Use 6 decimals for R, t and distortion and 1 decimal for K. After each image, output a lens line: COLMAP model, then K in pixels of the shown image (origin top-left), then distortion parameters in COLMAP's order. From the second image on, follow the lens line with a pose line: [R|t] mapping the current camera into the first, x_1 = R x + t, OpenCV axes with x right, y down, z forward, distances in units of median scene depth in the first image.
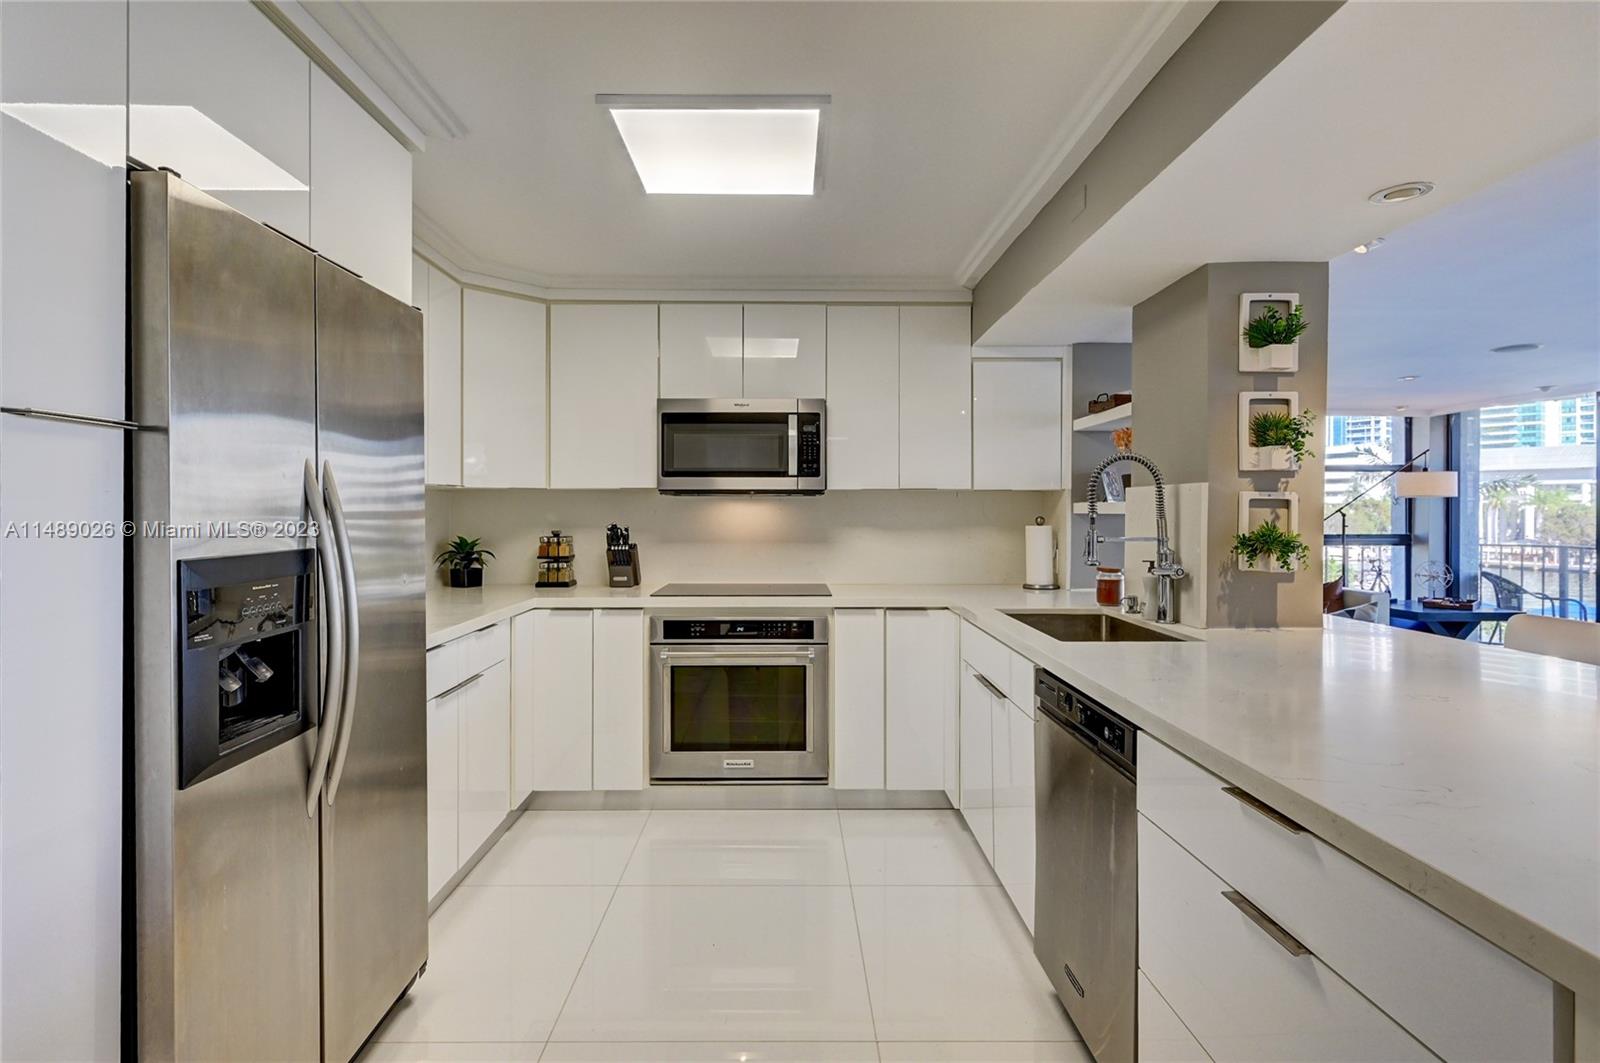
lens RADIAL K [[791.9, 0, 792.6], [0, 791.9, 517.1], [0, 0, 1]] dist [-0.000027, -0.000267]
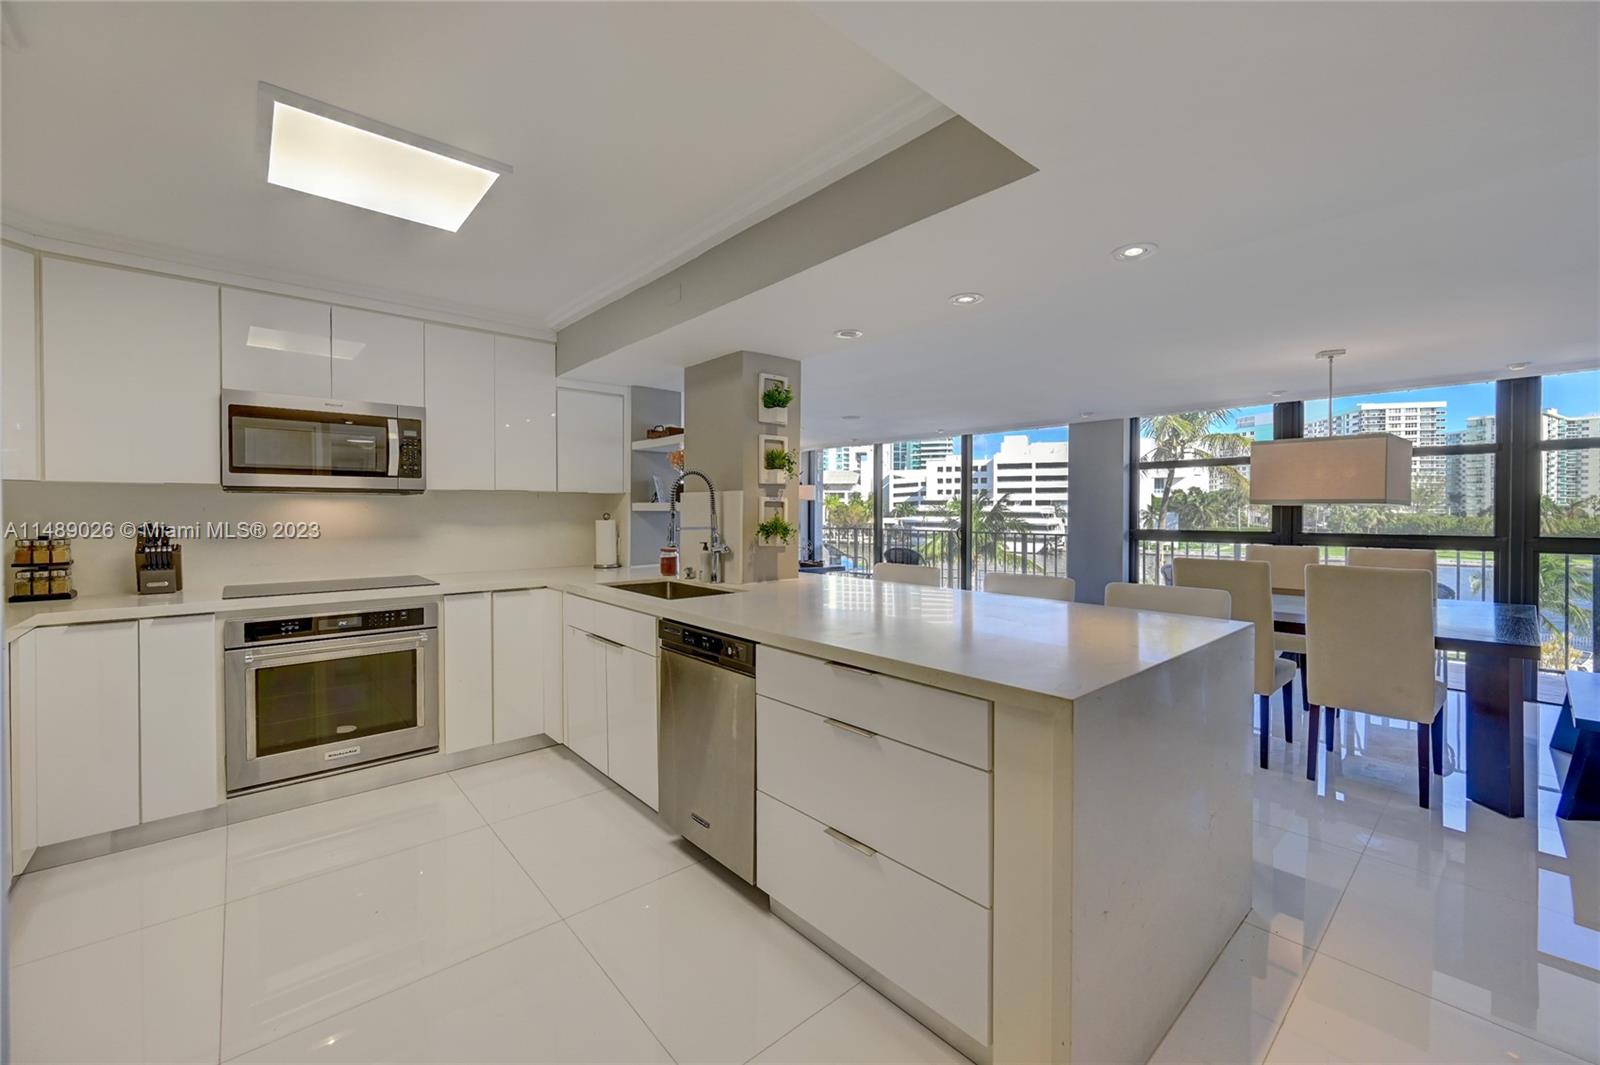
lens RADIAL K [[642.1, 0, 798.9], [0, 642.1, 522.8], [0, 0, 1]] dist [0.001289, 0.000733]
pose [[0.755852, -0.013811, 0.654597, -0.163486], [0.004093, 0.999858, 0.016369, -0.000613], [-0.654730, -0.009693, 0.755801, -0.023620]]
